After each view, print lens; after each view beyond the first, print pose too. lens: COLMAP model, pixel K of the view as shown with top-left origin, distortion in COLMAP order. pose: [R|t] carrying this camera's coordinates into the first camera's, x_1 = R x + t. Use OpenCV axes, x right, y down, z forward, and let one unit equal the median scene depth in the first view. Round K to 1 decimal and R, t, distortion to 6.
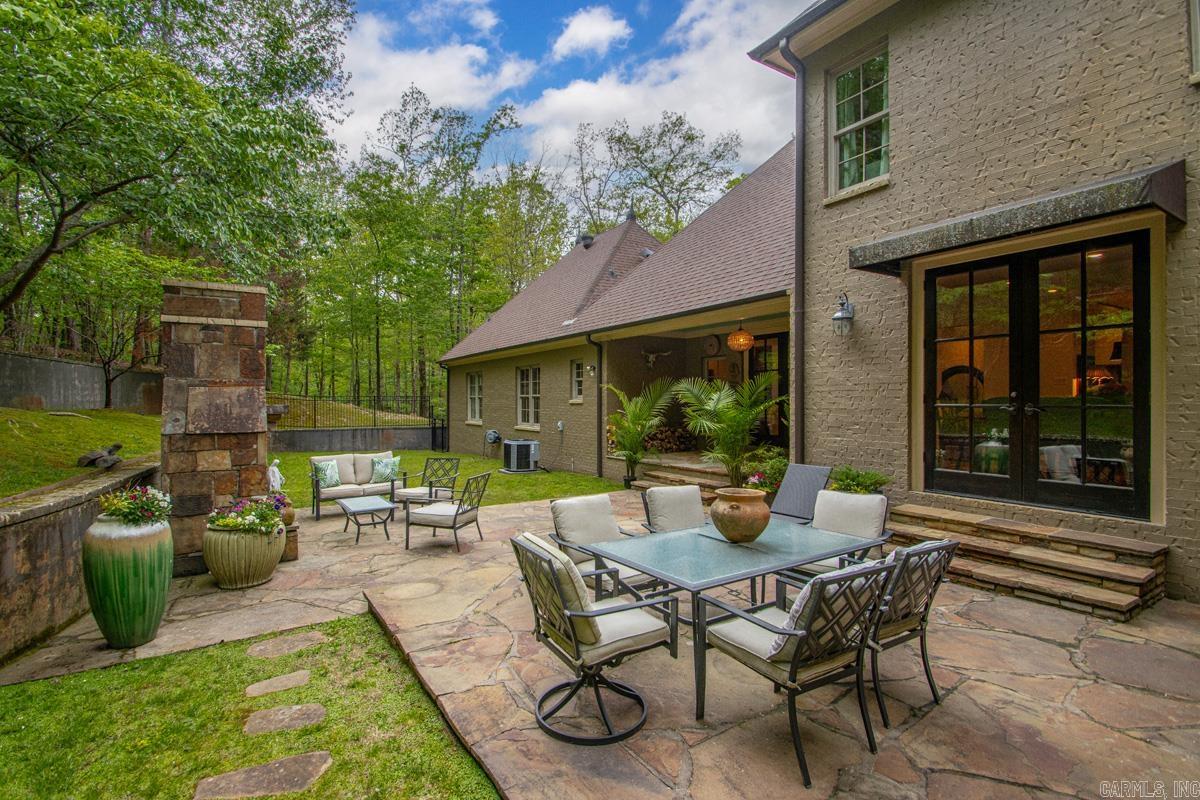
lens RADIAL K [[554.4, 0, 585.7], [0, 554.4, 402.9], [0, 0, 1]] dist [0.013749, -0.013373]
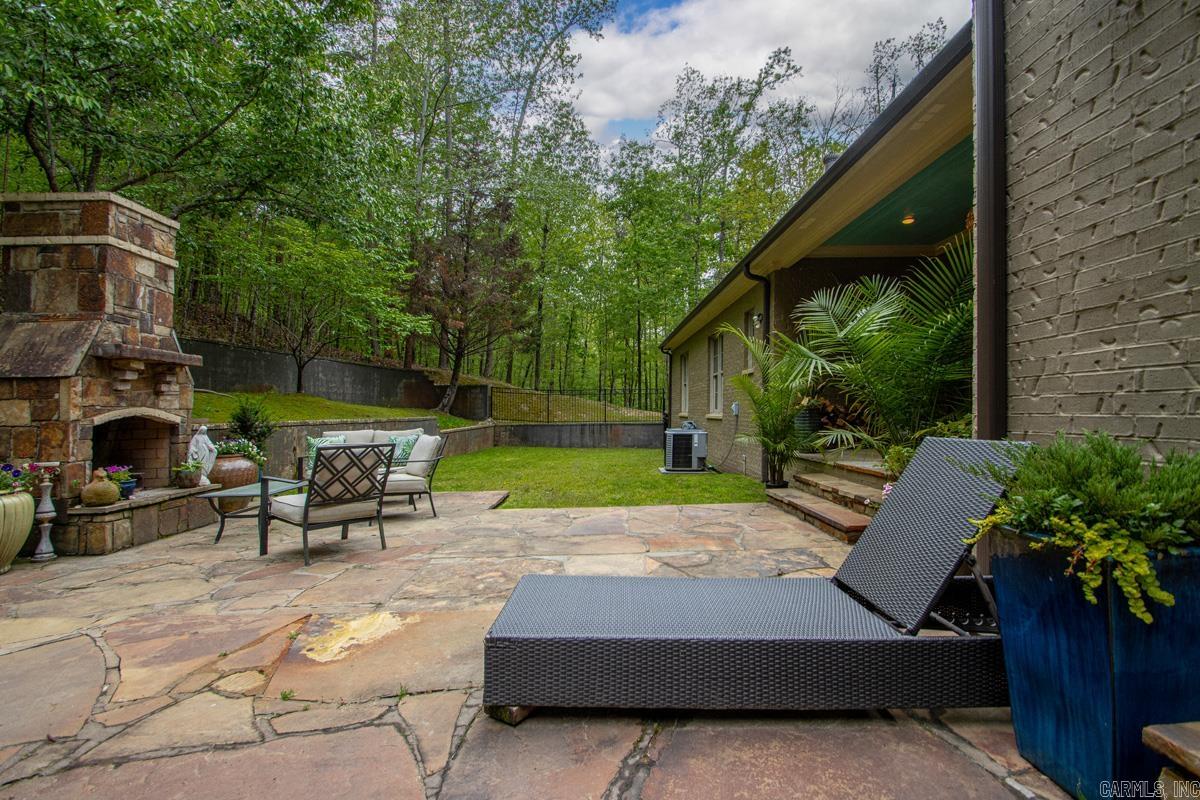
lens RADIAL K [[575.4, 0, 600.0], [0, 575.4, 400.0], [0, 0, 1]] dist [0.044585, -0.033502]
pose [[0.862136, -0.017709, -0.506367, 0.375626], [0.009056, 0.999768, -0.019544, 0.092444], [0.506595, 0.012264, 0.862097, 0.607185]]
